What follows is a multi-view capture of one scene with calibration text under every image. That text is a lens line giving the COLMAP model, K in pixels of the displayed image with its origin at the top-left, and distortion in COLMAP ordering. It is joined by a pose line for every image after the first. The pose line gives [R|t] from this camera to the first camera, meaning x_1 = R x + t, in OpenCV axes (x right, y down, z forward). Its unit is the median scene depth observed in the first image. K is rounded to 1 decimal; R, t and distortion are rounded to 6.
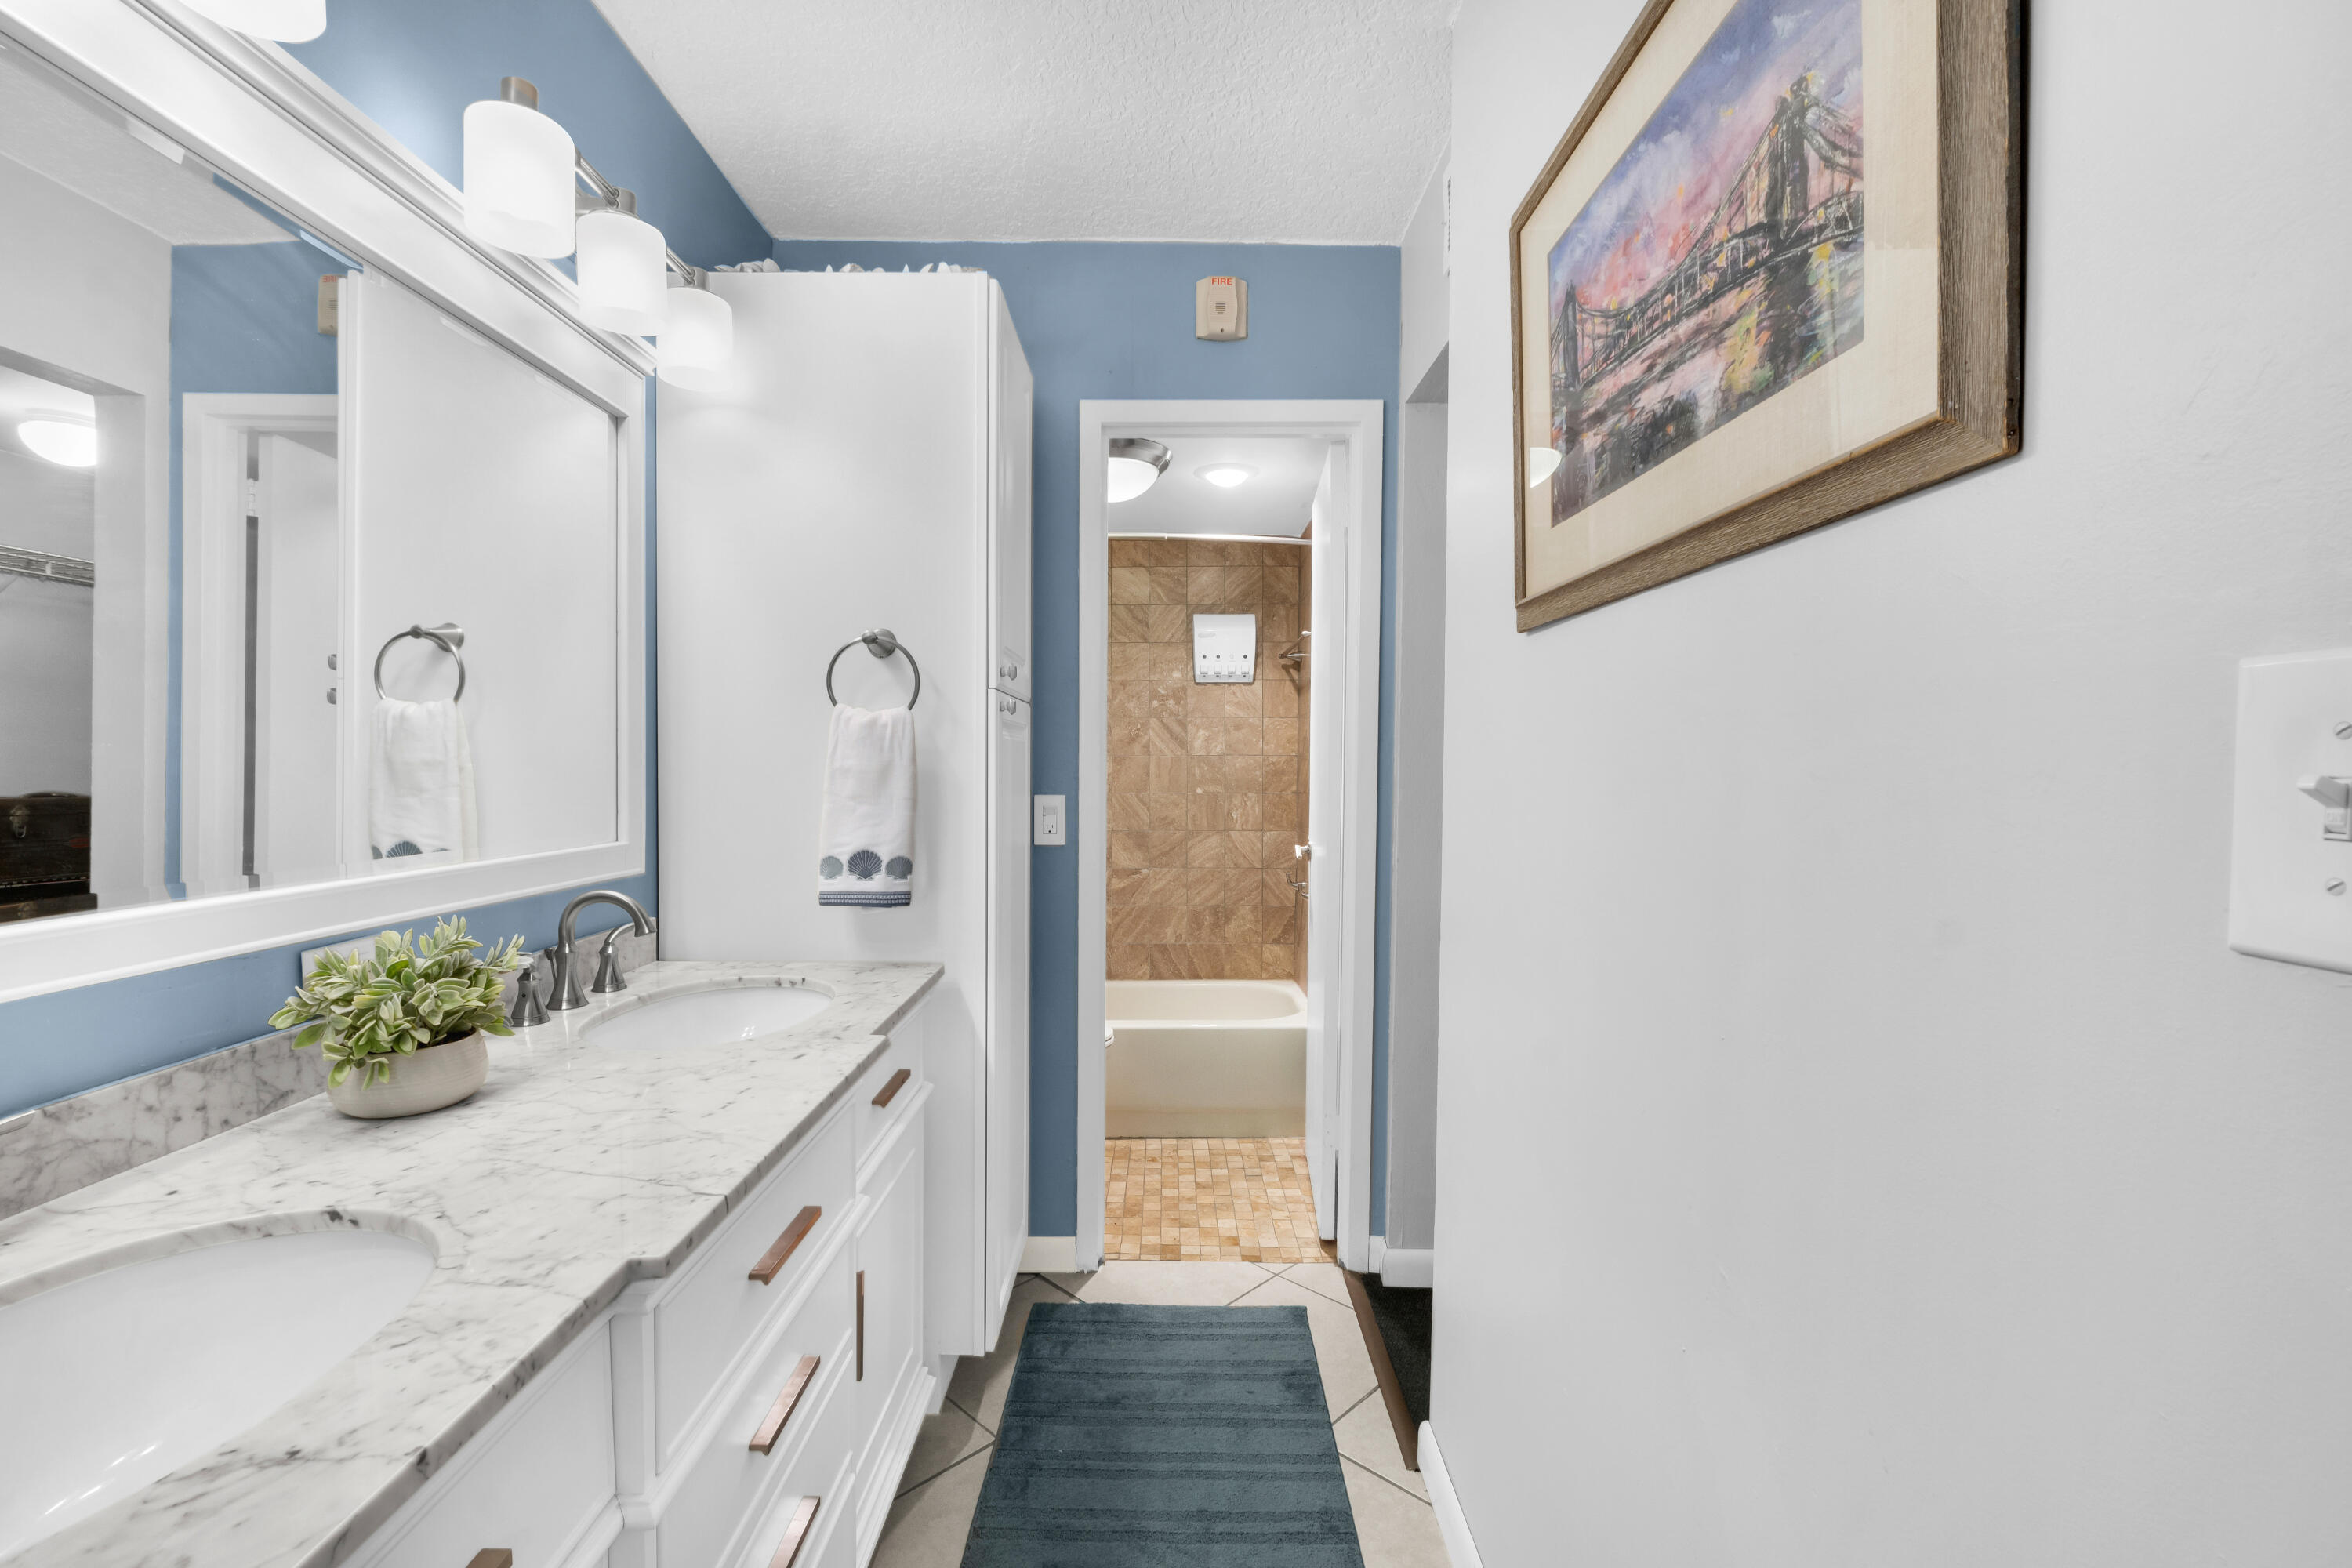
lens RADIAL K [[978.0, 0, 1144.6], [0, 978.0, 790.4], [0, 0, 1]] dist [-0.006856, -0.000554]
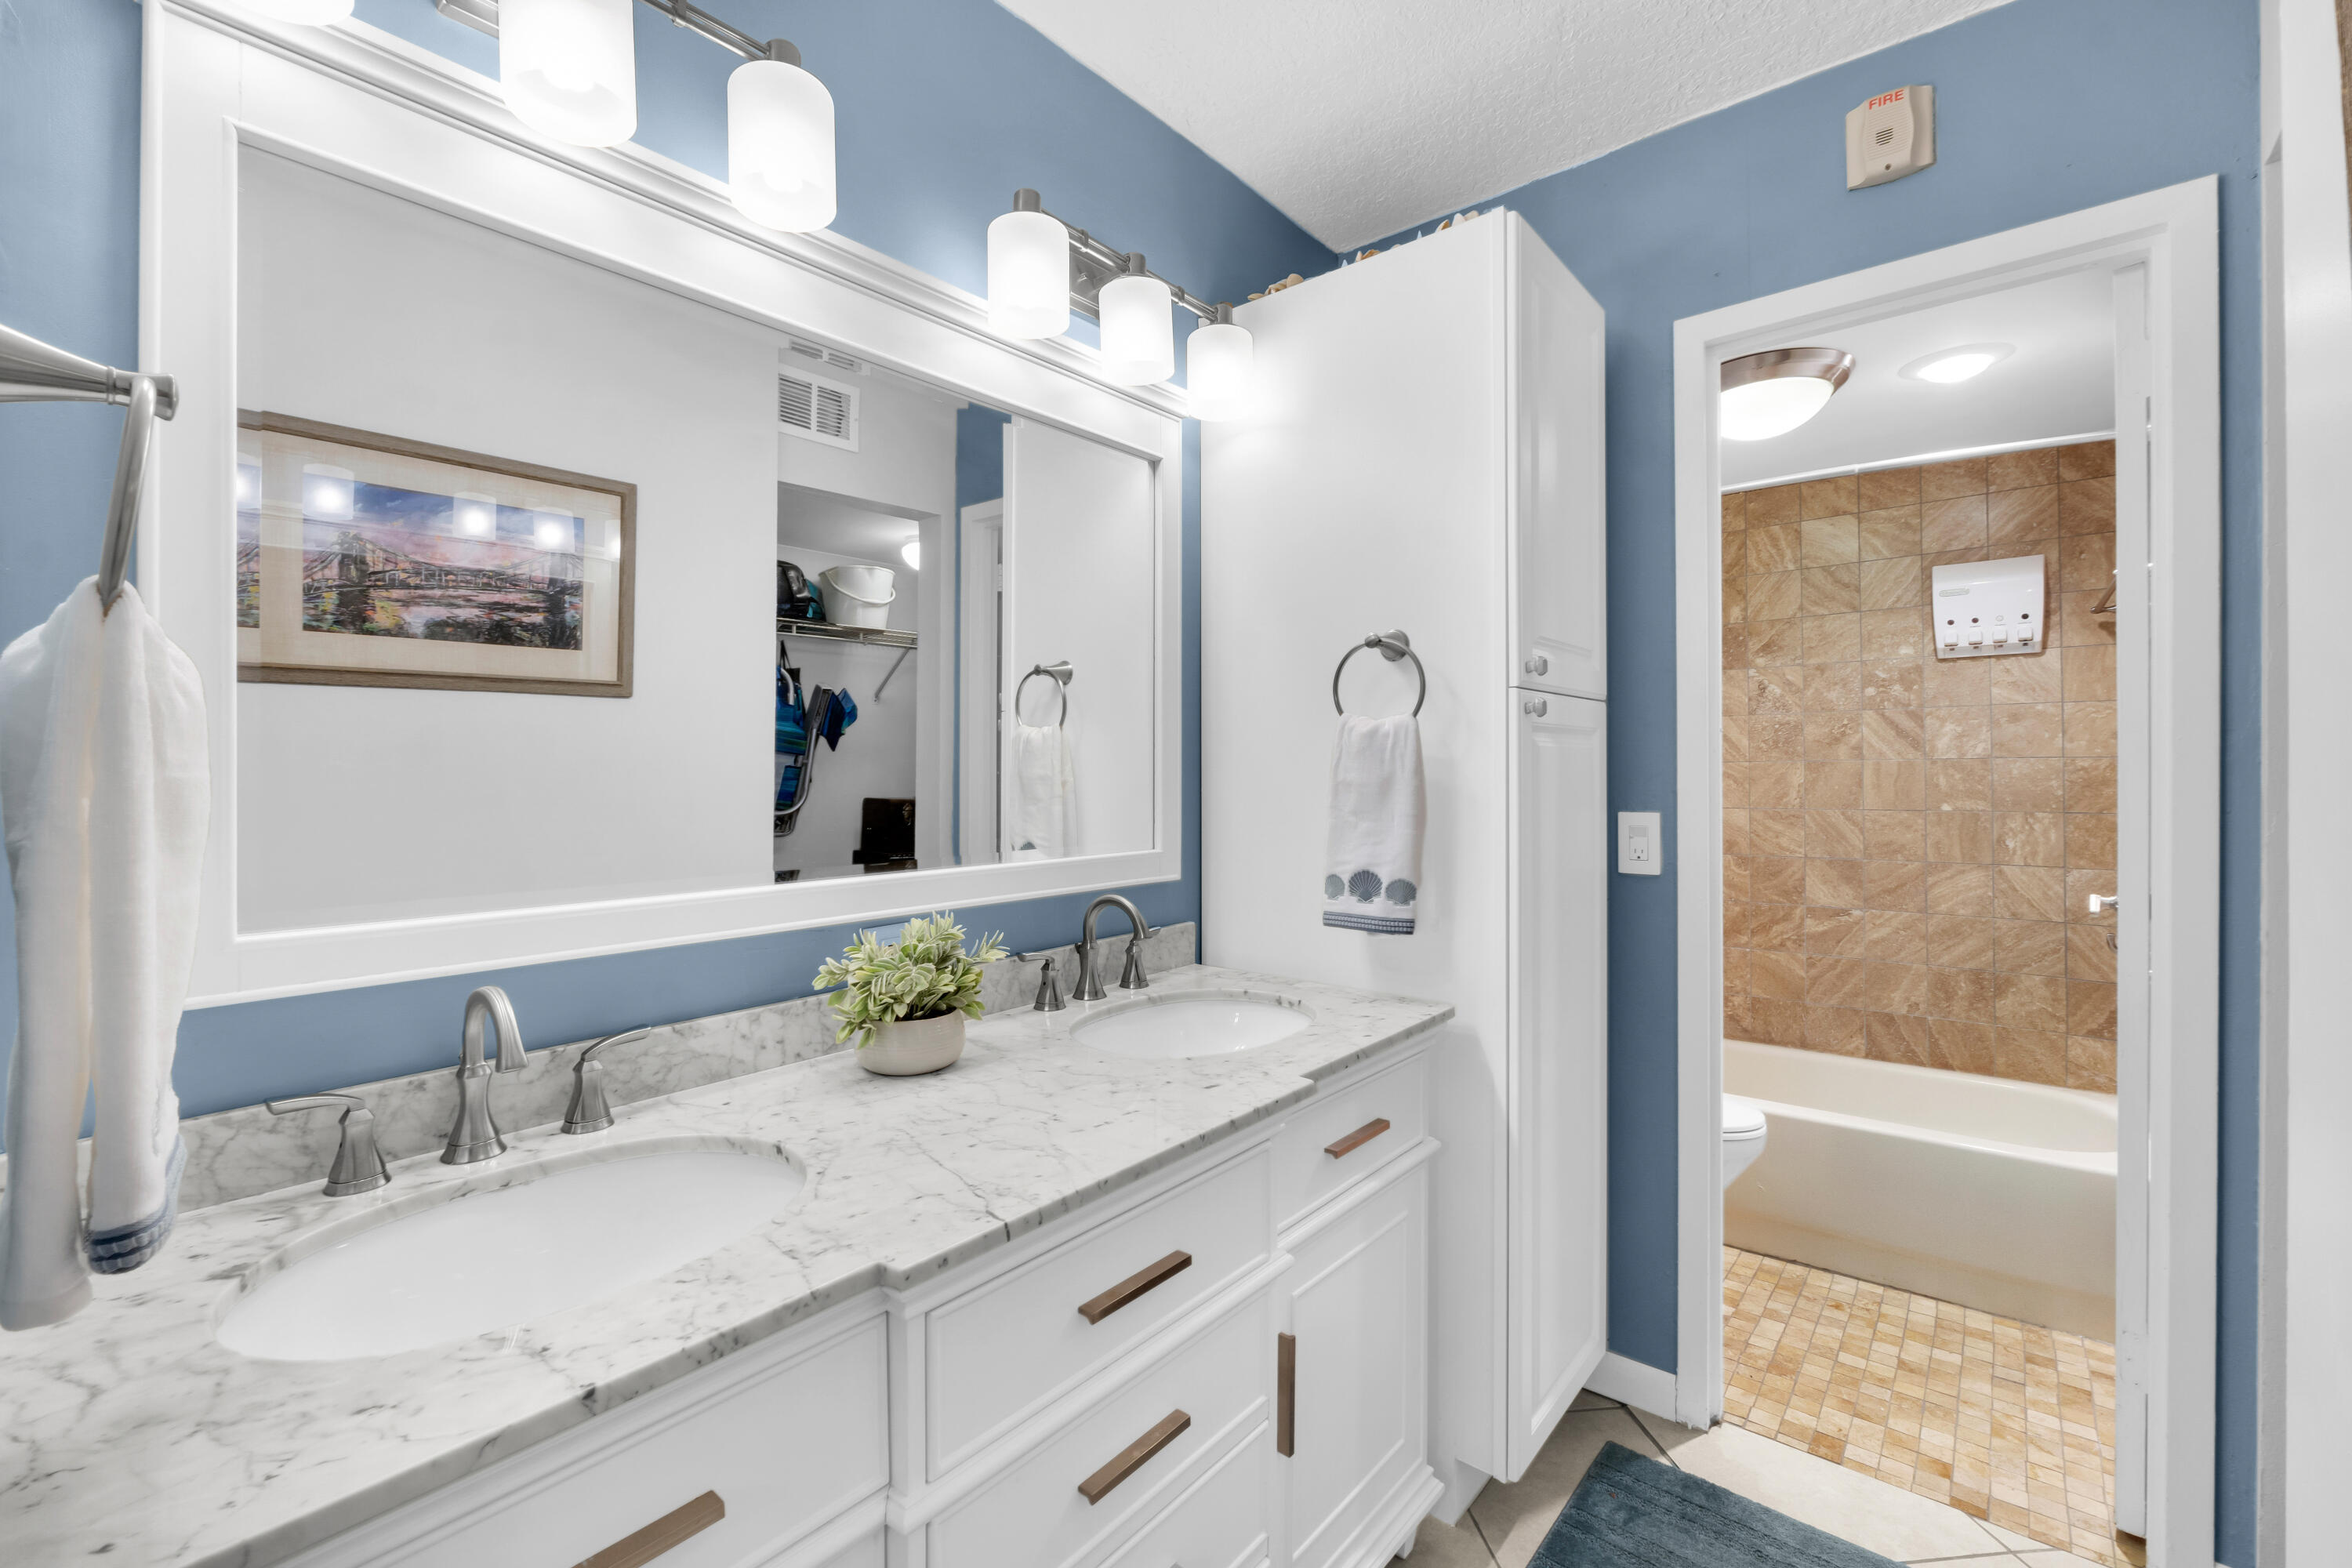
lens RADIAL K [[983.4, 0, 1158.2], [0, 983.4, 768.9], [0, 0, 1]] dist [-0.003618, 0.000350]
pose [[0.771058, -0.009498, -0.636694, 0.115489], [-0.009442, 0.999608, -0.026347, -0.006232], [0.636695, 0.026327, 0.770667, 0.113887]]
